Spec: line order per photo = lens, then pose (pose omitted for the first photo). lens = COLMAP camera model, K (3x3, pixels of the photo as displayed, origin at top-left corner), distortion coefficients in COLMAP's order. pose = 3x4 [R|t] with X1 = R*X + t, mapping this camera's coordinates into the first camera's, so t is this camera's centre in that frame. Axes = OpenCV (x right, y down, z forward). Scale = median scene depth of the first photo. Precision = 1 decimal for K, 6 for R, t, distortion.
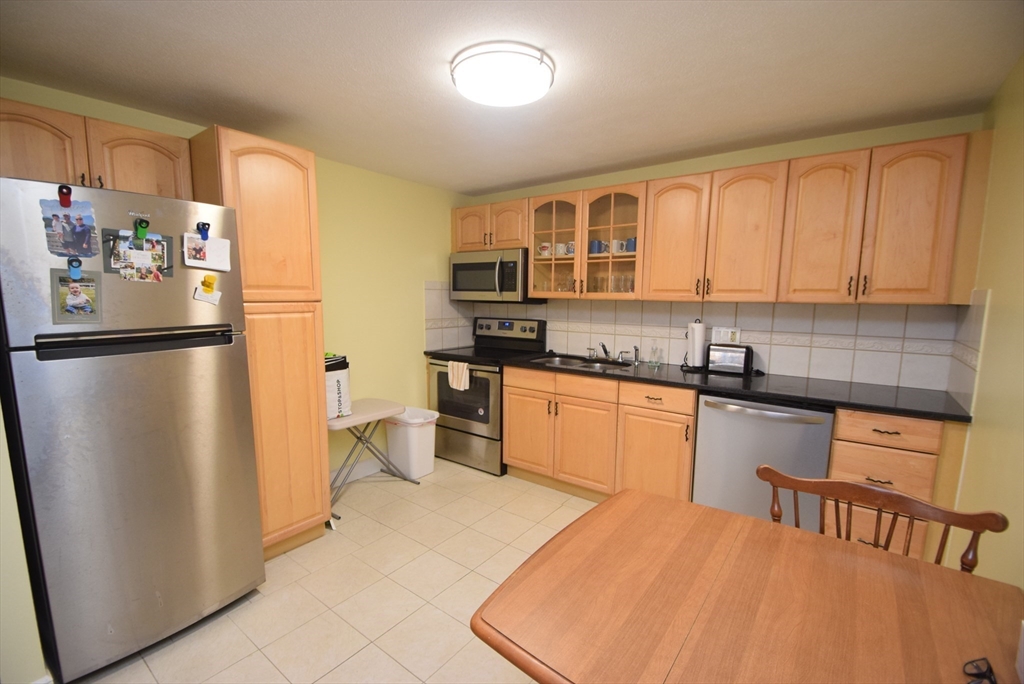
lens RADIAL K [[453.8, 0, 500.4], [0, 453.8, 357.6], [0, 0, 1]] dist [0.007595, -0.009982]
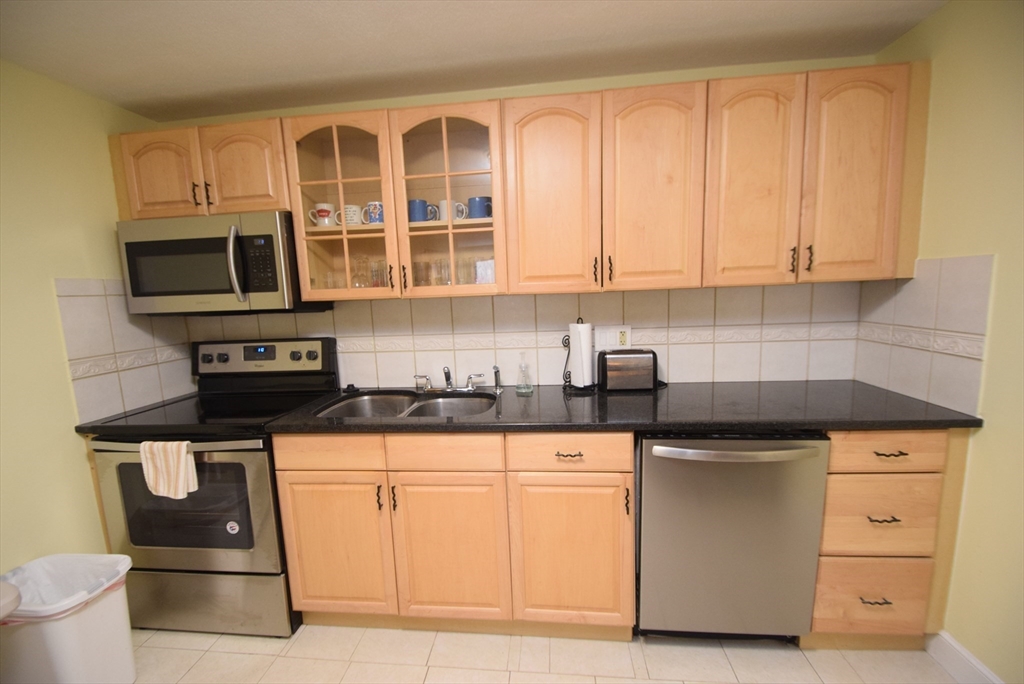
lens RADIAL K [[453.8, 0, 500.6], [0, 453.8, 355.2], [0, 0, 1]] dist [0.007595, -0.009982]
pose [[0.851852, -0.117690, 0.510390, -0.029649], [0.119711, 0.992384, 0.029031, -0.065263], [-0.509920, 0.036369, 0.859453, 0.487022]]
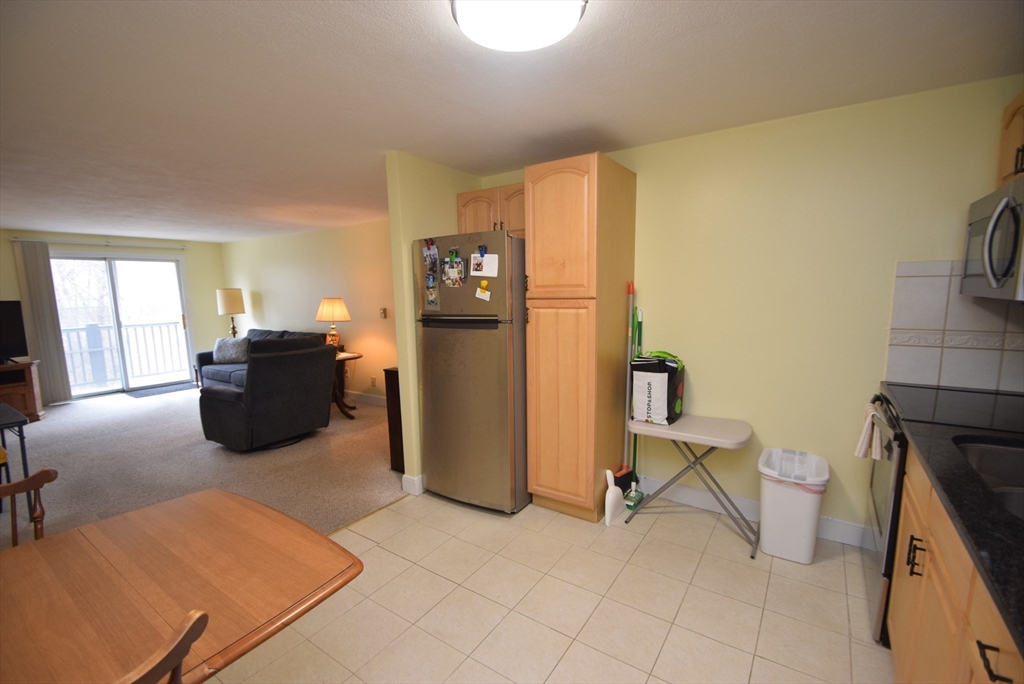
lens RADIAL K [[453.8, 0, 504.1], [0, 453.8, 356.0], [0, 0, 1]] dist [0.007595, -0.009982]
pose [[0.045835, 0.138201, -0.989343, 0.530731], [-0.117532, 0.984251, 0.132044, -0.090275], [0.992011, 0.110227, 0.061356, 0.629301]]
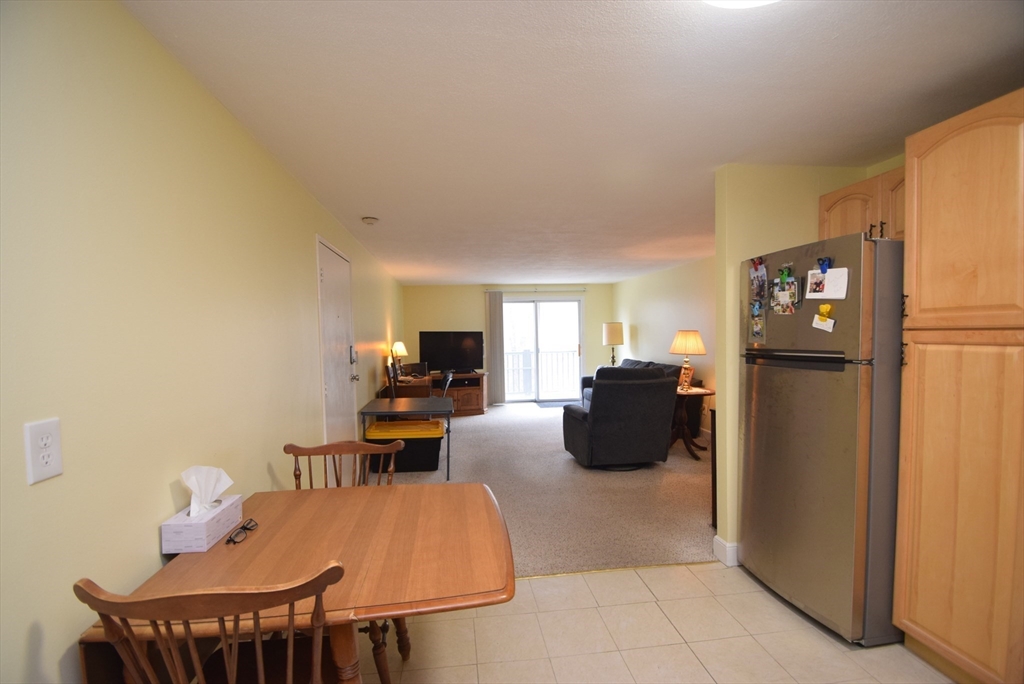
lens RADIAL K [[453.8, 0, 499.7], [0, 453.8, 356.5], [0, 0, 1]] dist [0.007595, -0.009982]
pose [[-0.722023, 0.045993, -0.690339, 0.420479], [-0.077898, 0.986039, 0.147167, -0.100170], [0.687470, 0.160034, -0.708360, 0.788158]]
